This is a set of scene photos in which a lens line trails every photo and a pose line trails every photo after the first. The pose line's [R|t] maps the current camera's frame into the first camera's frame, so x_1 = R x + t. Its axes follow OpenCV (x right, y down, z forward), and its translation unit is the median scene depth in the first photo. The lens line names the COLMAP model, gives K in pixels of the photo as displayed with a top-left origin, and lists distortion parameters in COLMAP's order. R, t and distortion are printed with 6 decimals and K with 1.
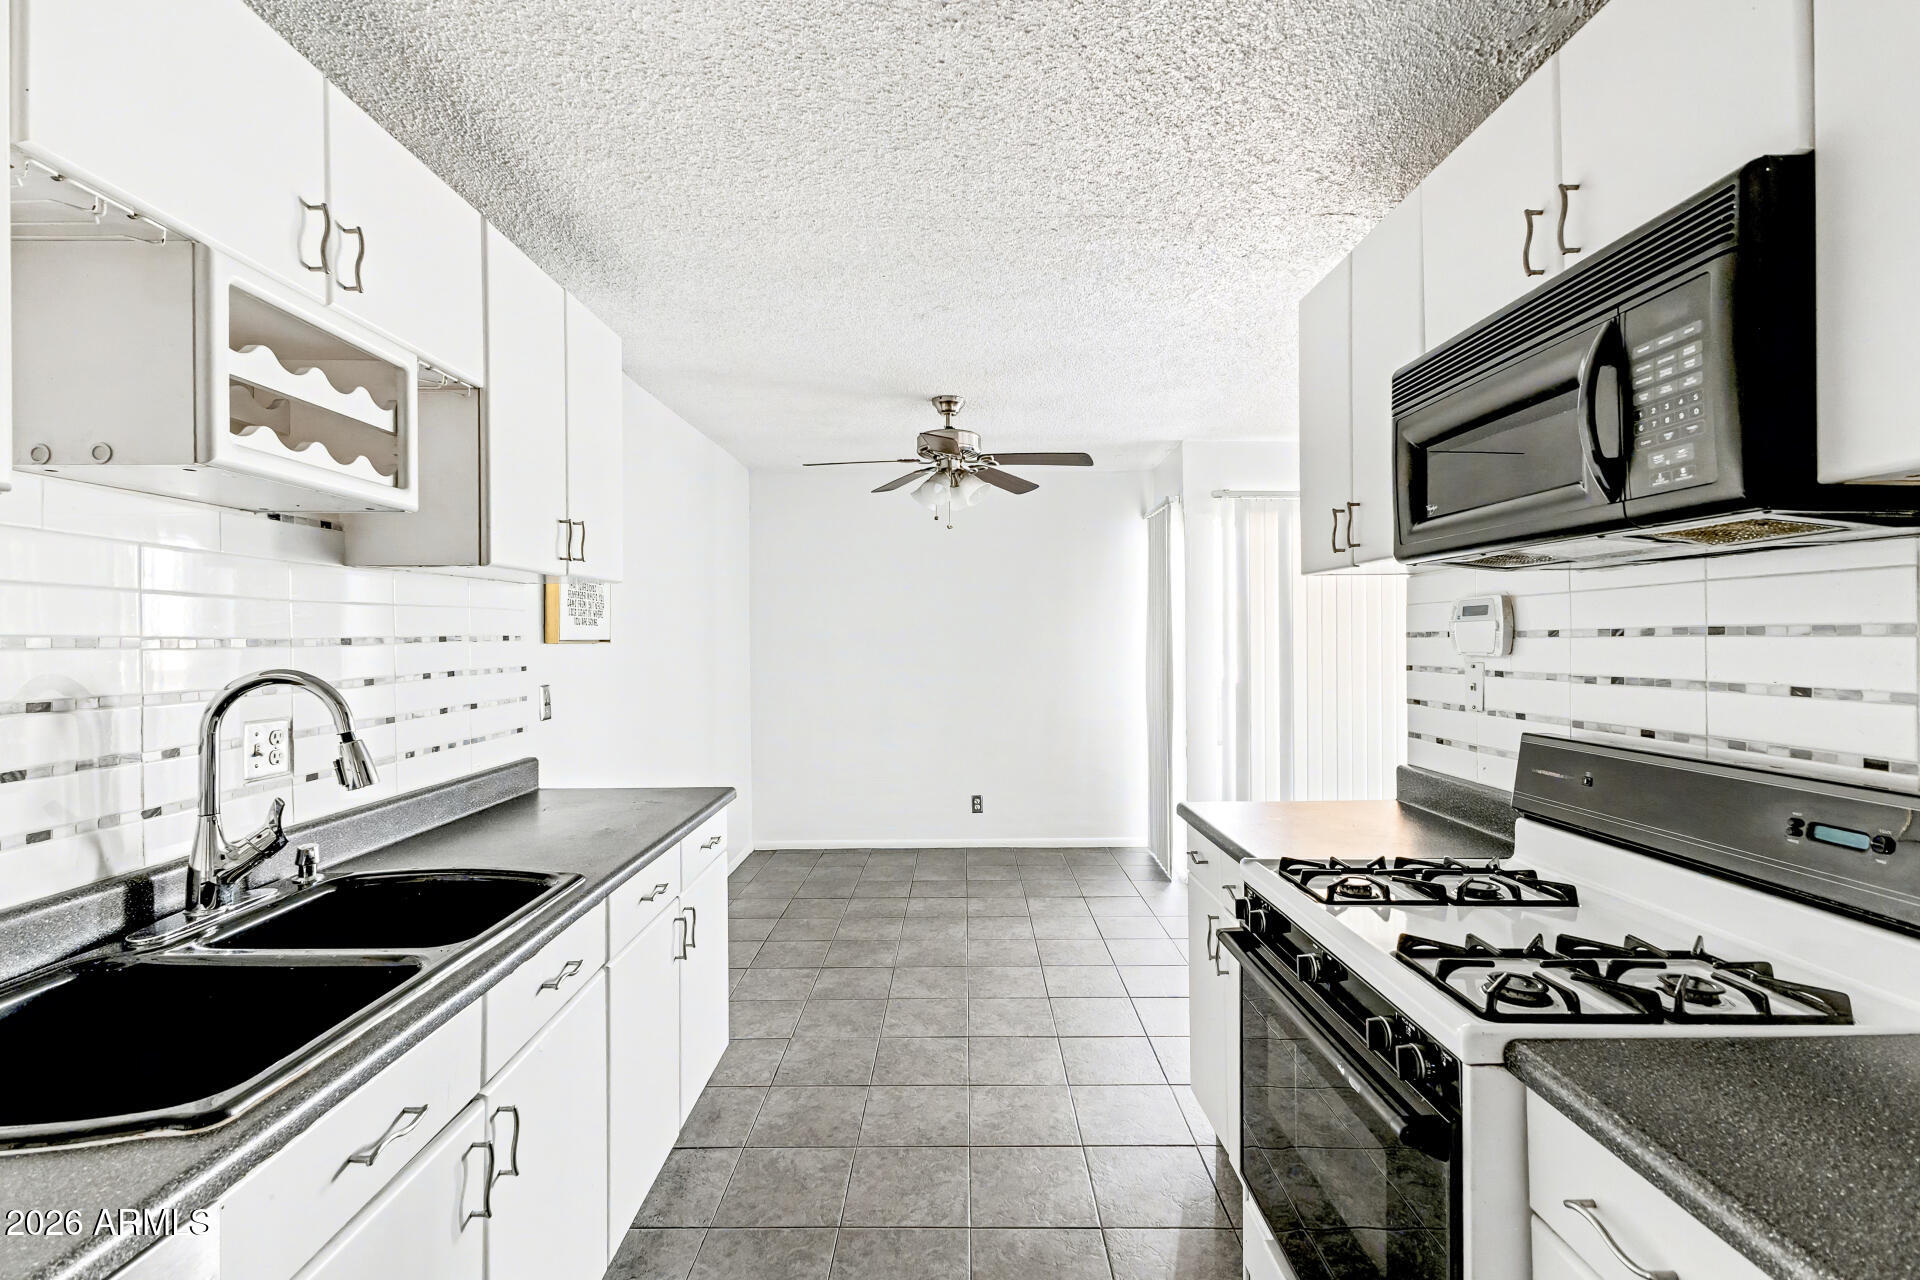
lens RADIAL K [[832.2, 0, 967.5], [0, 832.2, 635.3], [0, 0, 1]] dist [0.001120, -0.002913]
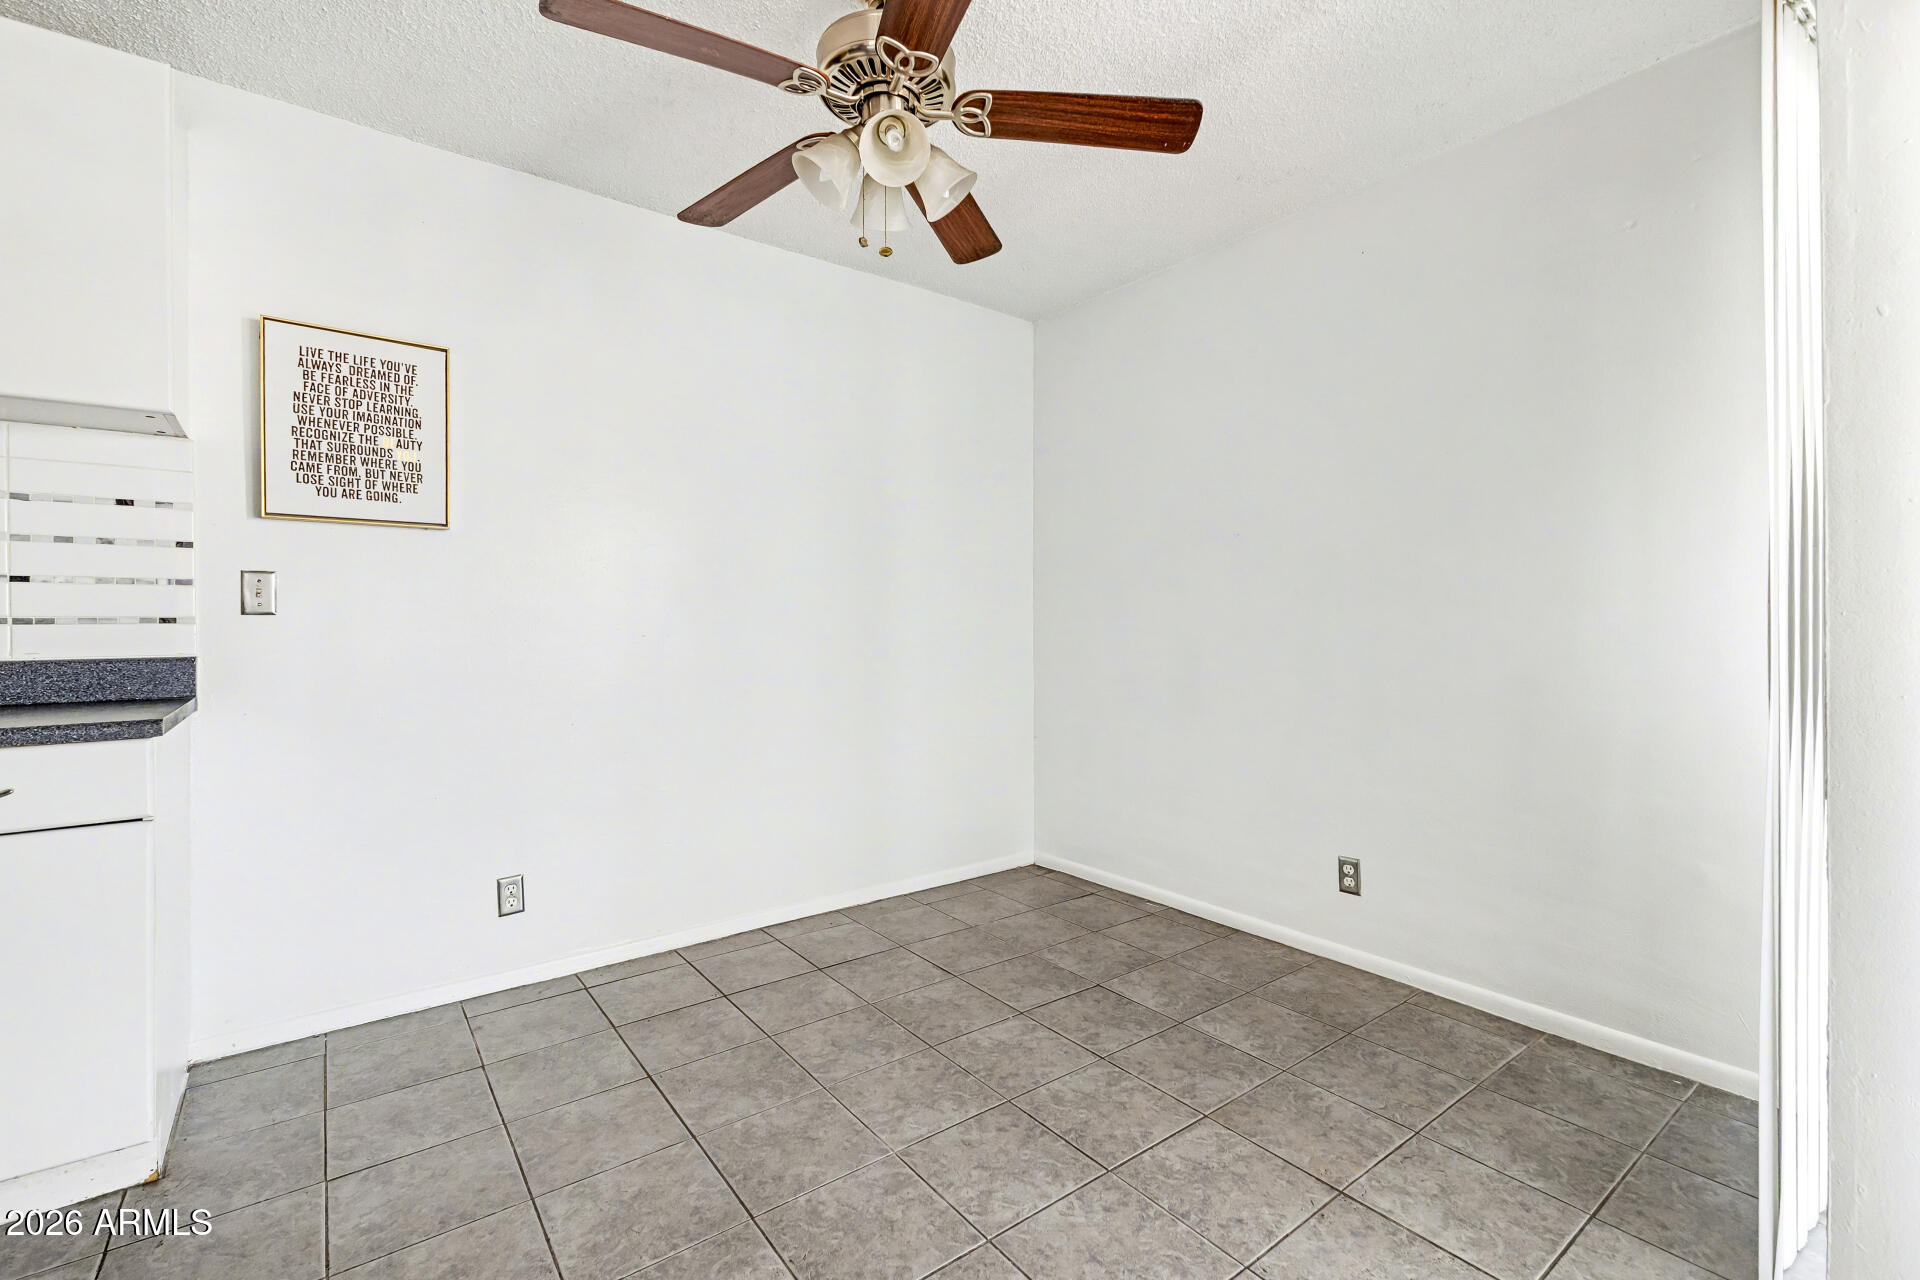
lens RADIAL K [[832.2, 0, 962.2], [0, 832.2, 631.4], [0, 0, 1]] dist [0.001120, -0.002913]
pose [[0.610703, 0.012532, -0.791760, 0.858418], [-0.004095, 0.999911, 0.012669, 0.169551], [0.791849, -0.004495, 0.610701, 1.702410]]
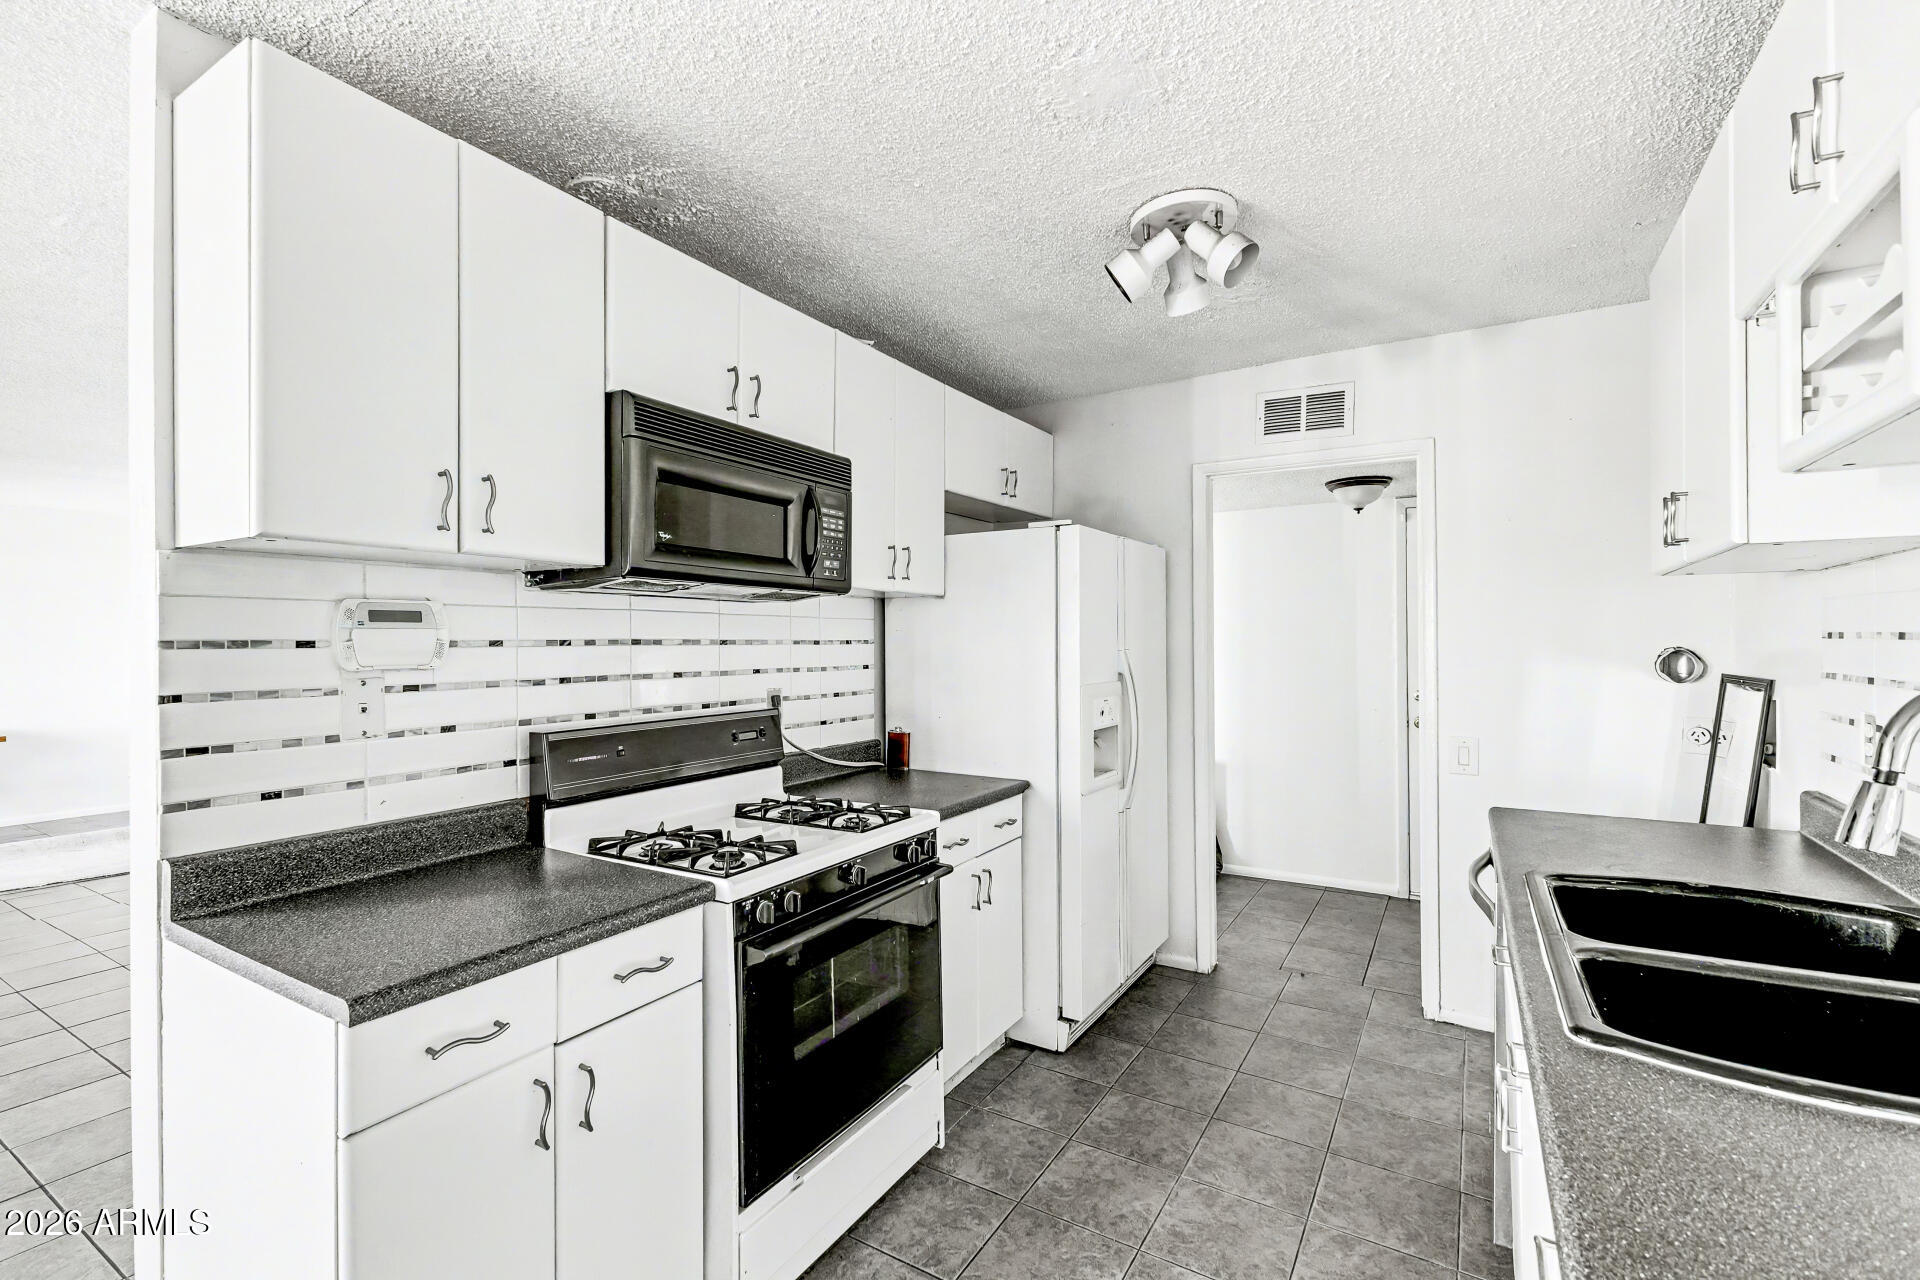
lens RADIAL K [[832.2, 0, 970.3], [0, 832.2, 634.2], [0, 0, 1]] dist [0.001120, -0.002913]
pose [[-0.852262, 0.014409, 0.522916, -0.401443], [0.007528, 0.999855, -0.015281, 0.007219], [-0.523061, -0.009087, -0.852247, 1.684111]]
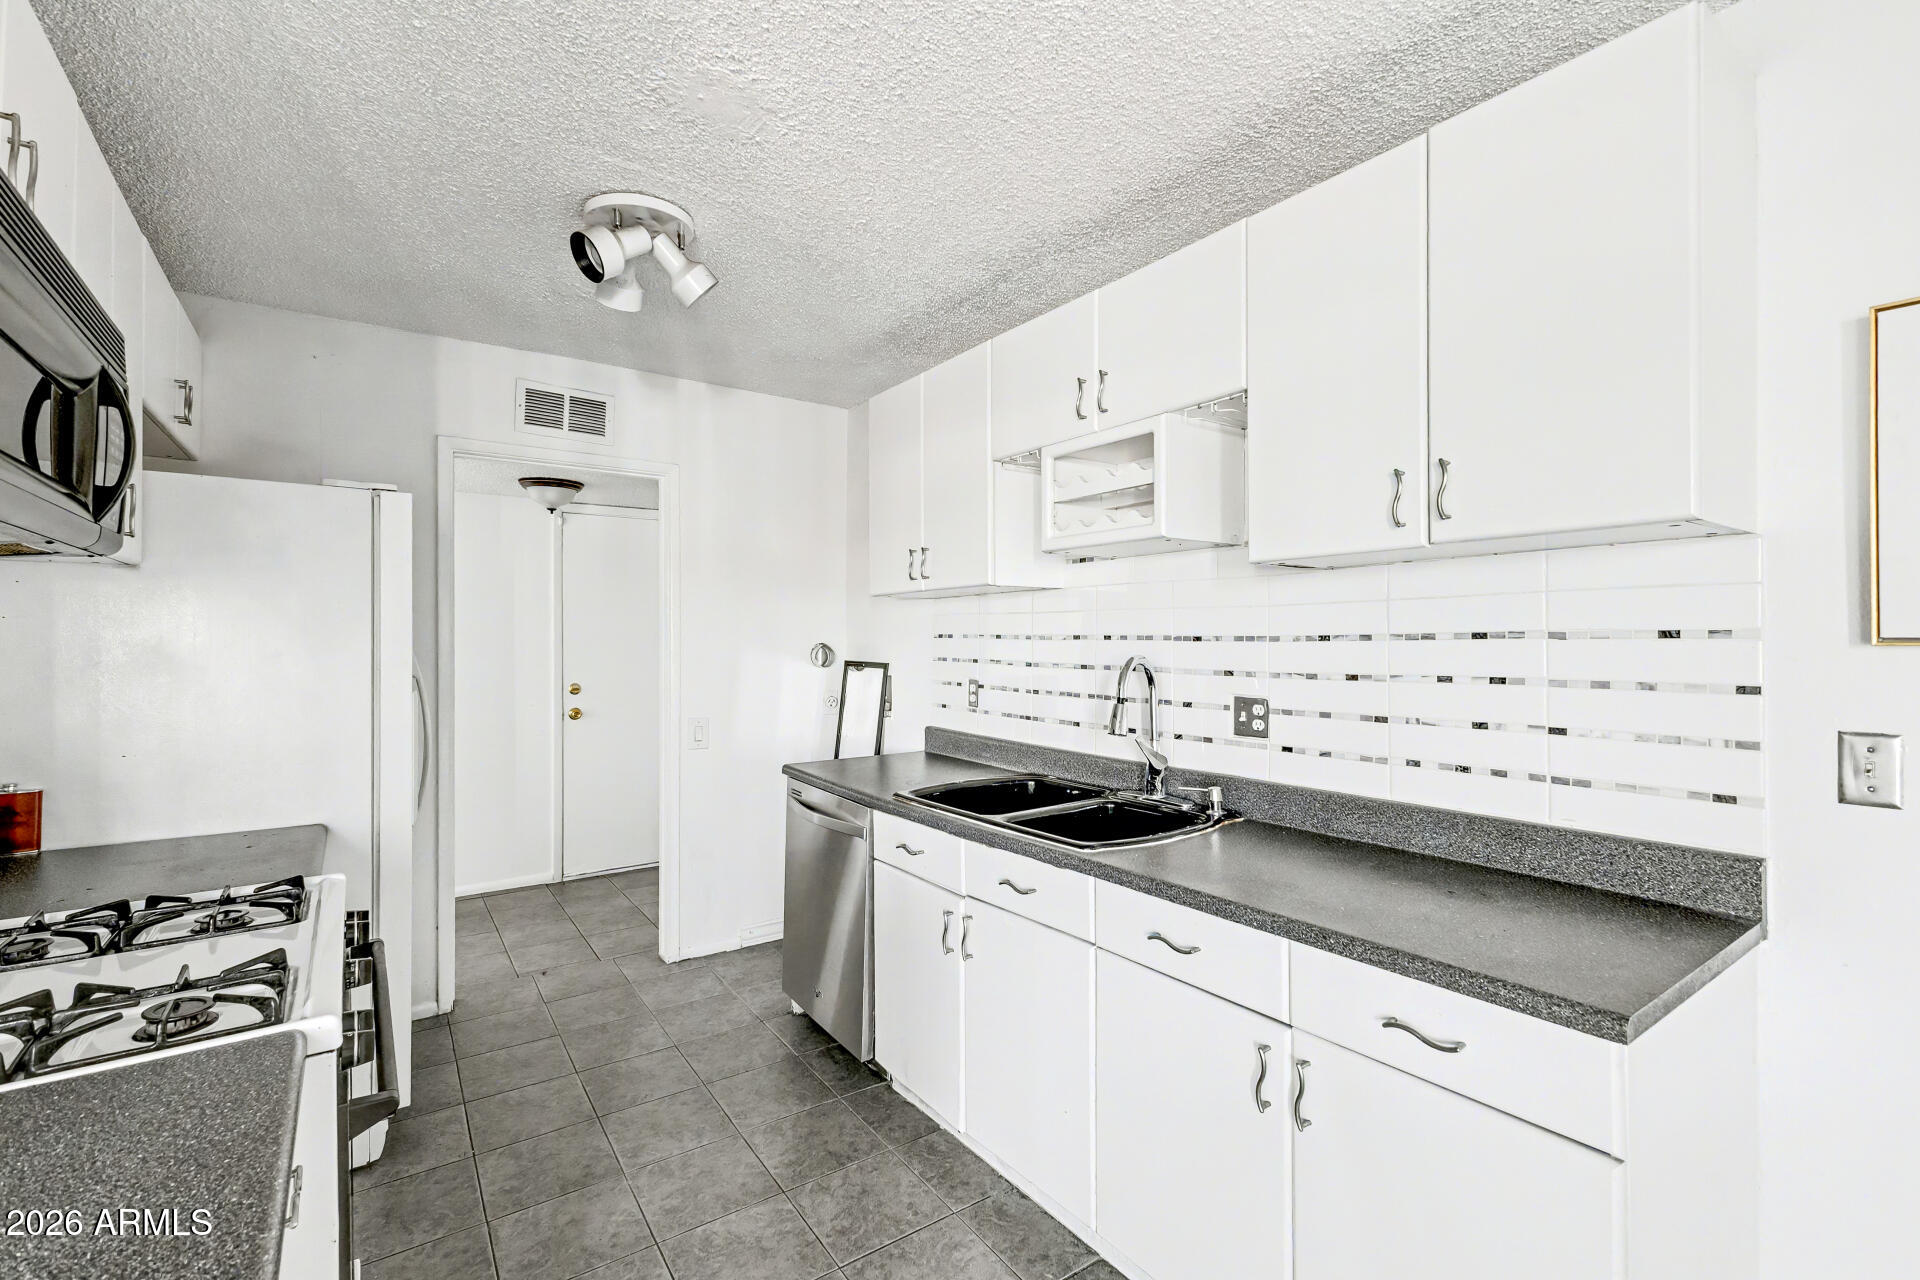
lens RADIAL K [[832.2, 0, 964.6], [0, 832.2, 634.7], [0, 0, 1]] dist [0.001120, -0.002913]
pose [[-0.813010, 0.003787, -0.582237, 0.310271], [0.006500, 0.999976, -0.002572, 0.002811], [0.582213, -0.005876, -0.813015, 1.763857]]
